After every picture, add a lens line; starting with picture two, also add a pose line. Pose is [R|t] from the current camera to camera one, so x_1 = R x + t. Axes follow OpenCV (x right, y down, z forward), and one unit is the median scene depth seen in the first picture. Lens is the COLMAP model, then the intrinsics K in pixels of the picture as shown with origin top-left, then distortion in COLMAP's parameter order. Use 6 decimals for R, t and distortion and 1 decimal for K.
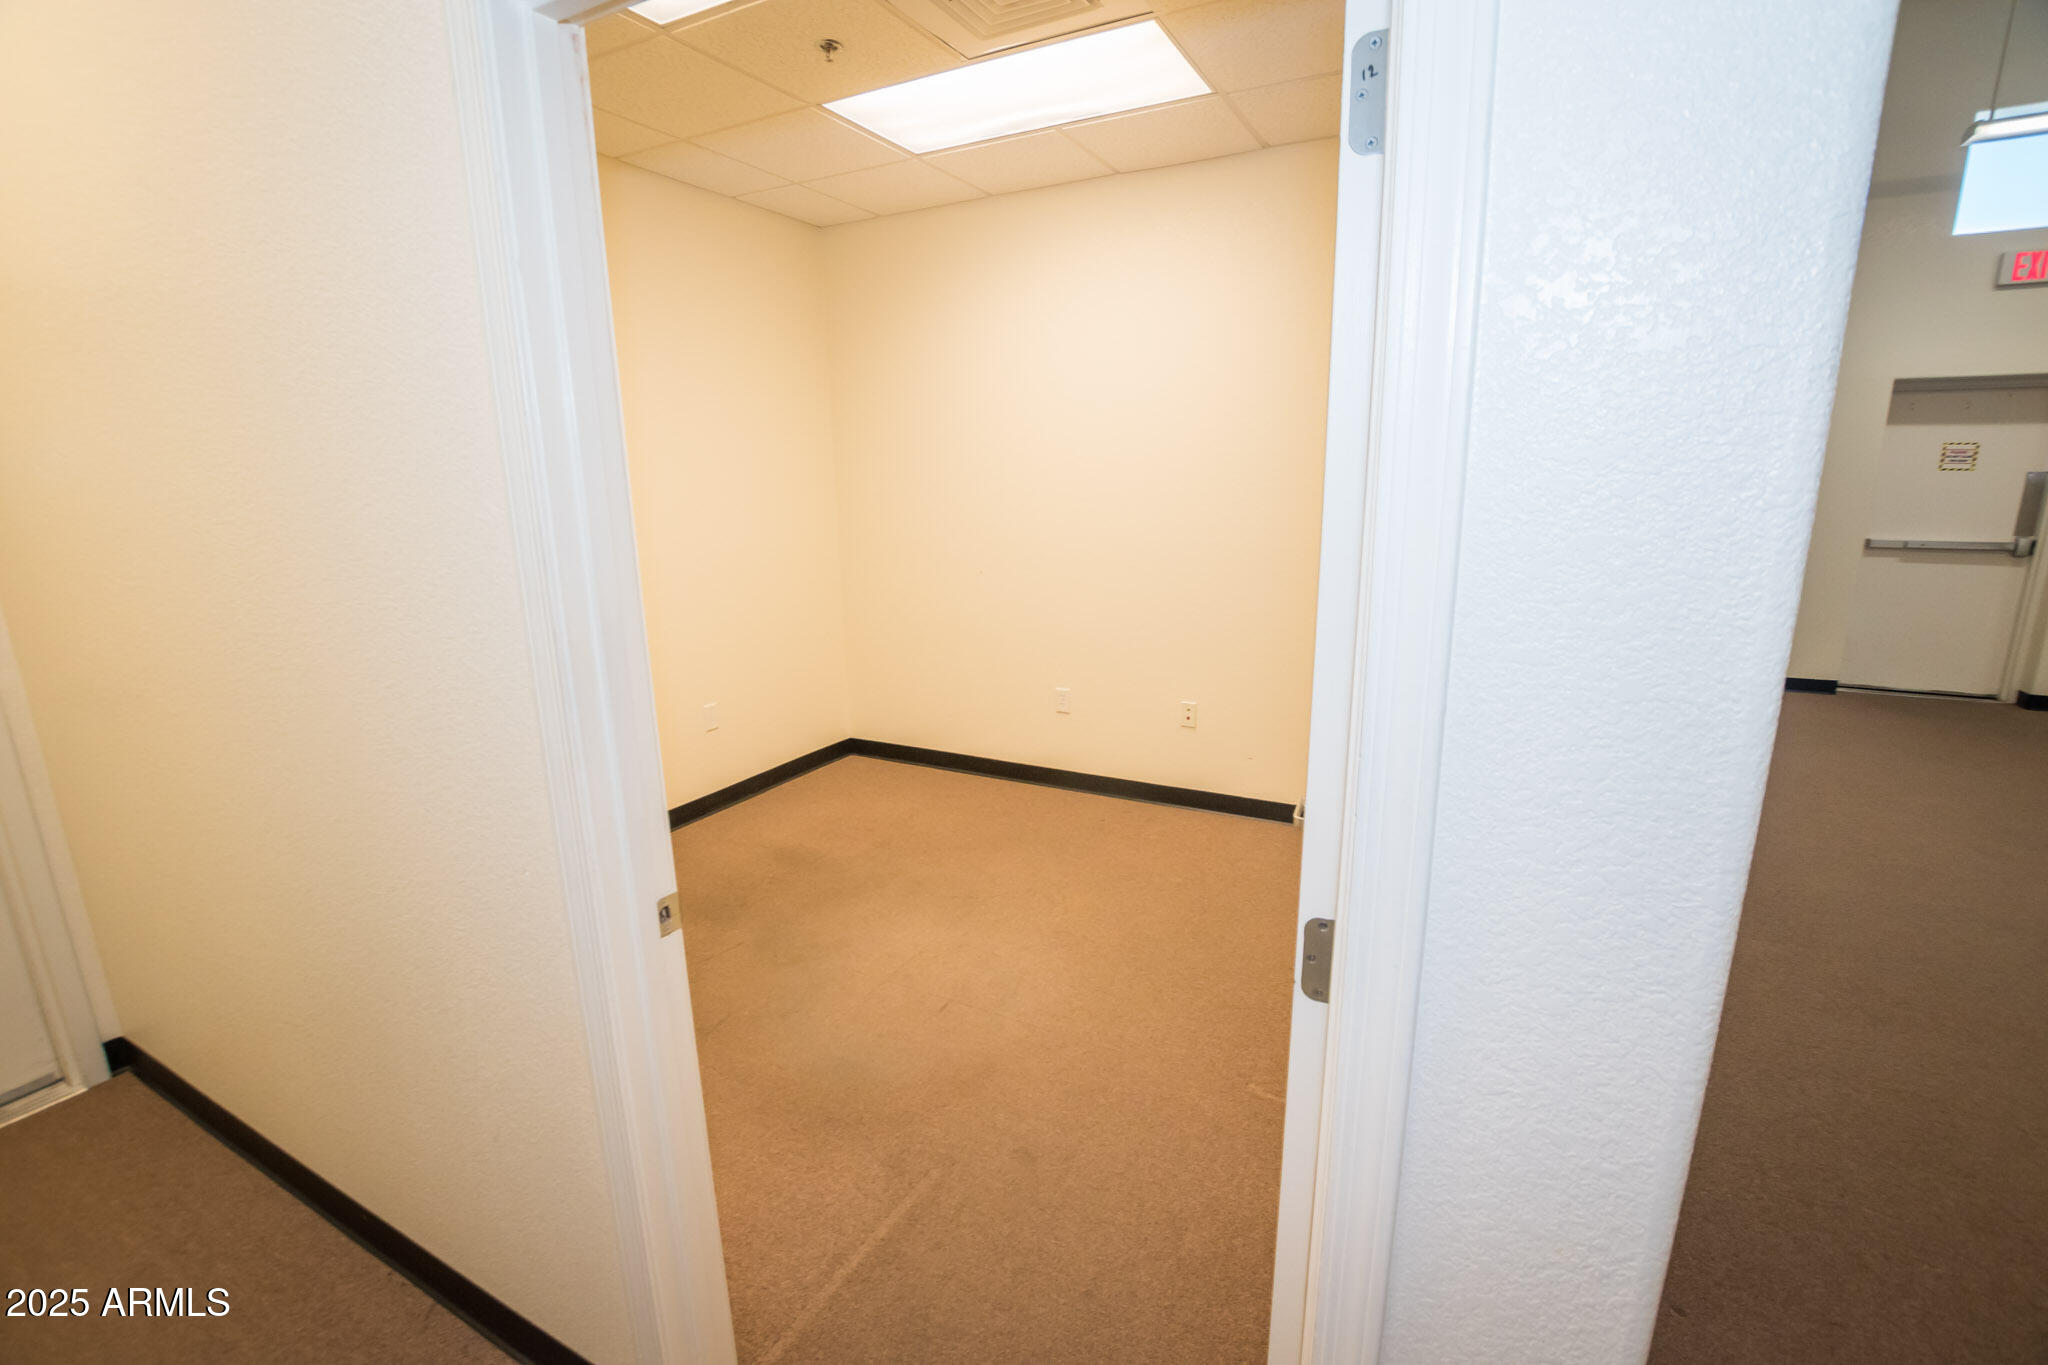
lens RADIAL K [[901.9, 0, 1023.6], [0, 901.9, 659.0], [0, 0, 1]] dist [-0.001436, -0.000417]
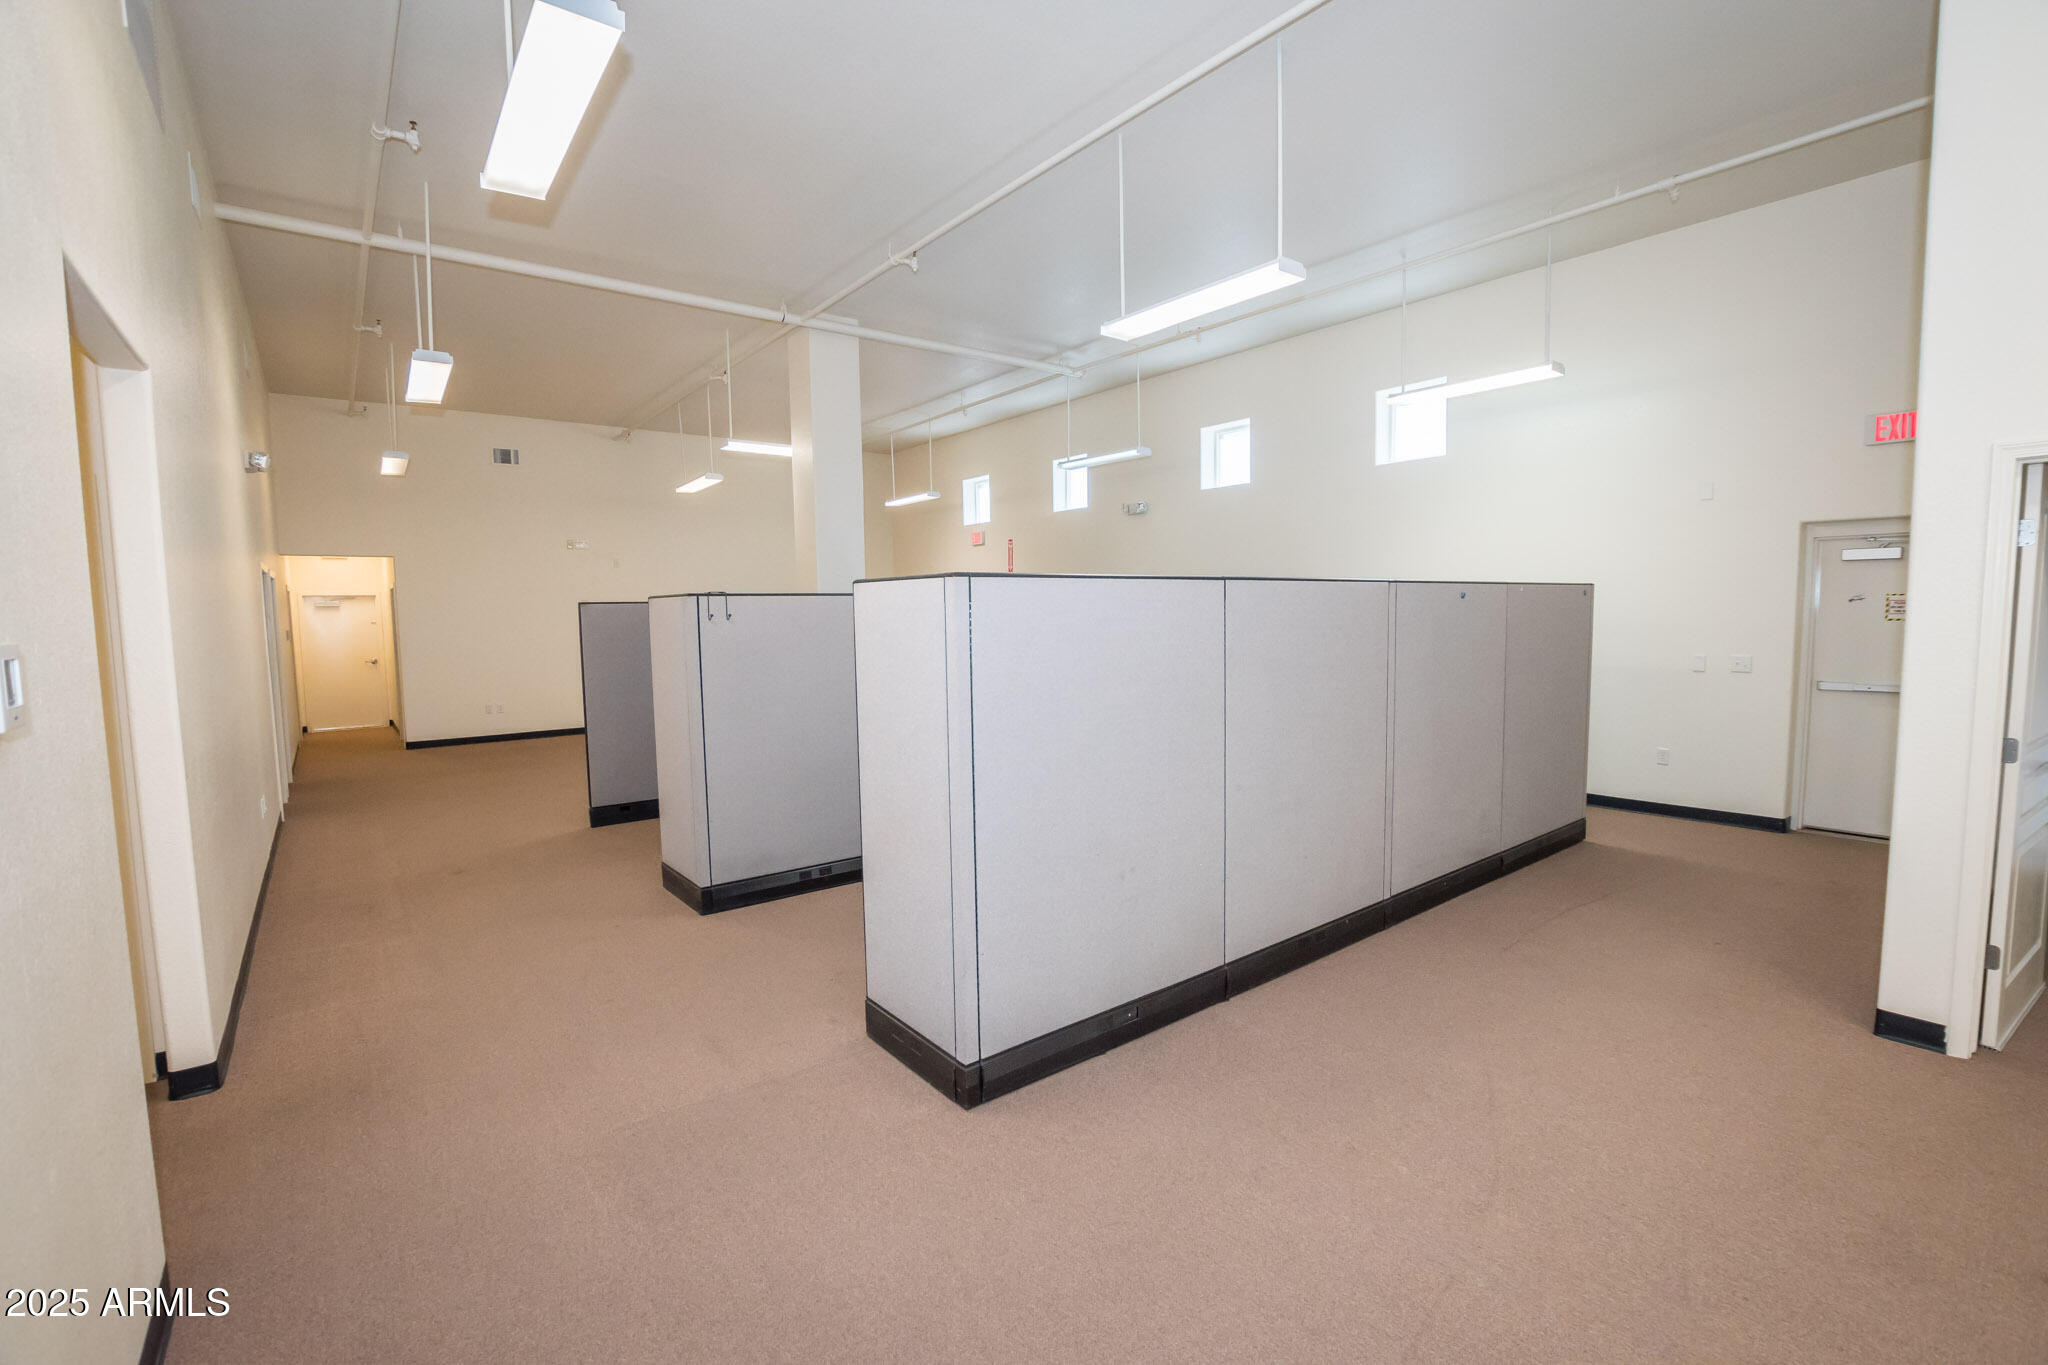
lens RADIAL K [[905.7, 0, 1028.8], [0, 905.7, 686.4], [0, 0, 1]] dist [-0.038319, 0.007638]
pose [[0.917613, 0.031508, -0.396224, 2.048299], [-0.079114, 0.991385, -0.104383, 0.202968], [0.389522, 0.127130, 0.912201, -1.076405]]
